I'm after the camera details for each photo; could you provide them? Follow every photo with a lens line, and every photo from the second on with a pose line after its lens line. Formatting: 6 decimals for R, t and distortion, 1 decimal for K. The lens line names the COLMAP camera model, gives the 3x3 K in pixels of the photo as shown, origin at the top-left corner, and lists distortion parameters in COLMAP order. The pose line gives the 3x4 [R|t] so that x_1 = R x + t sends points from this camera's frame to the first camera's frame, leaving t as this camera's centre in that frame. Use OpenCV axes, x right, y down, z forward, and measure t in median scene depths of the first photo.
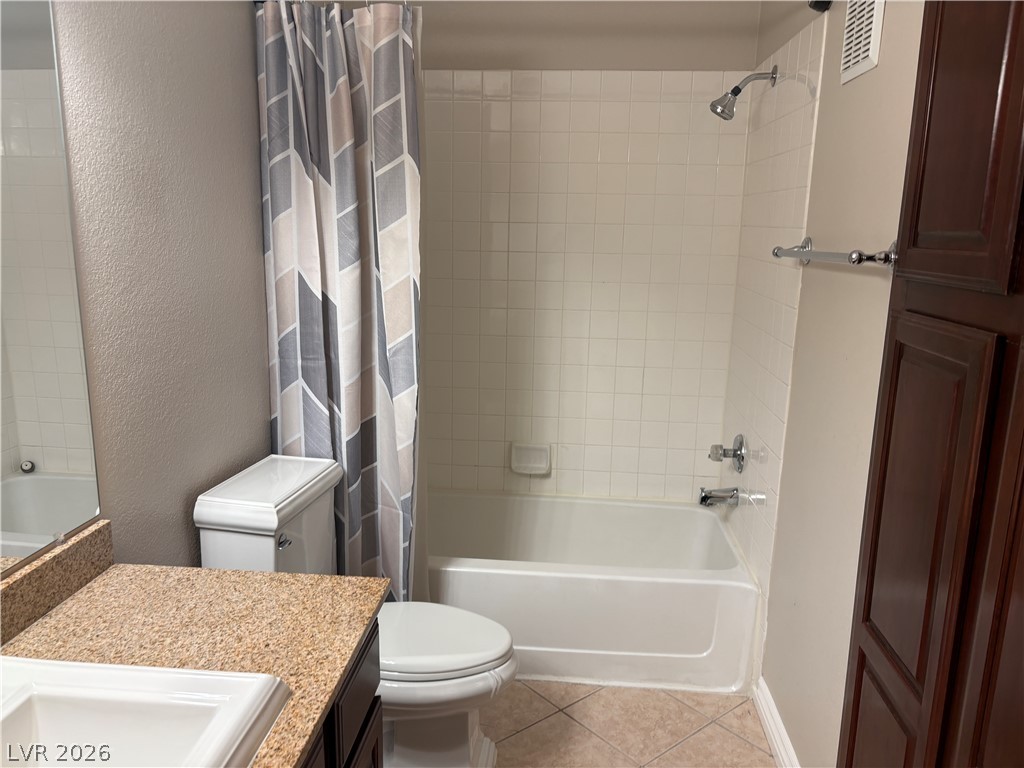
lens RADIAL K [[774.9, 0, 512.0], [0, 774.9, 385.8], [0, 0, 1]] dist [0.029329, -0.037923]
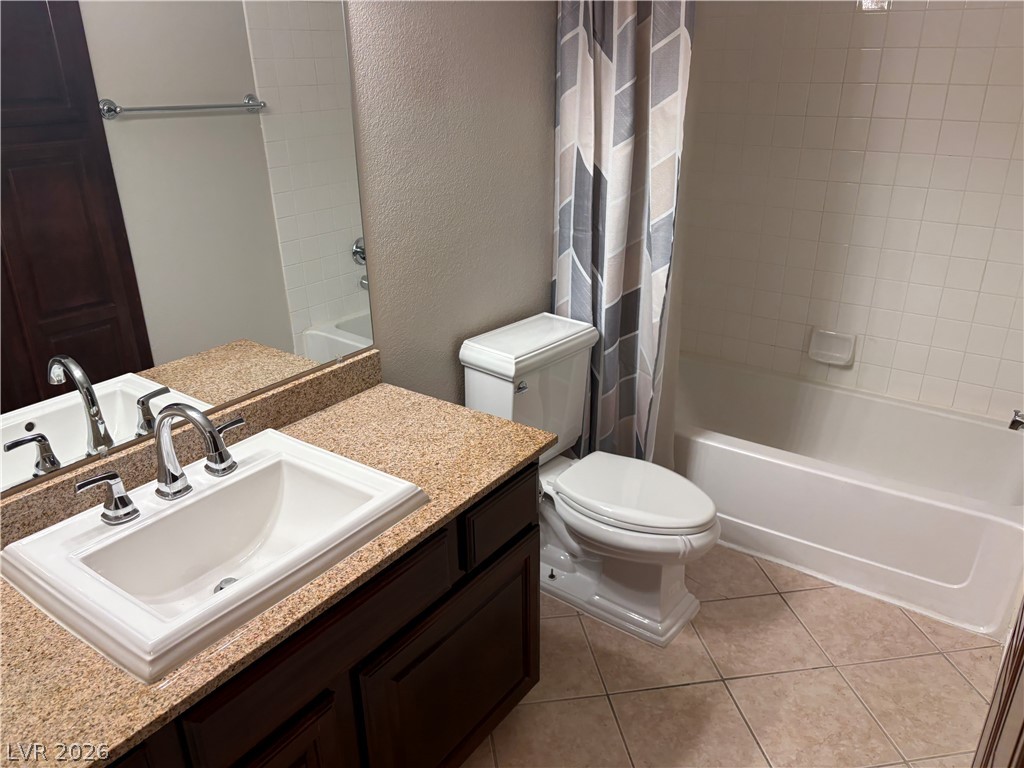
lens RADIAL K [[774.9, 0, 505.2], [0, 774.9, 386.5], [0, 0, 1]] dist [0.029329, -0.037923]
pose [[0.856717, 0.174110, -0.485512, 0.222727], [-0.075956, 0.973629, 0.215123, -0.047699], [0.510164, -0.147422, 0.847349, -0.019074]]
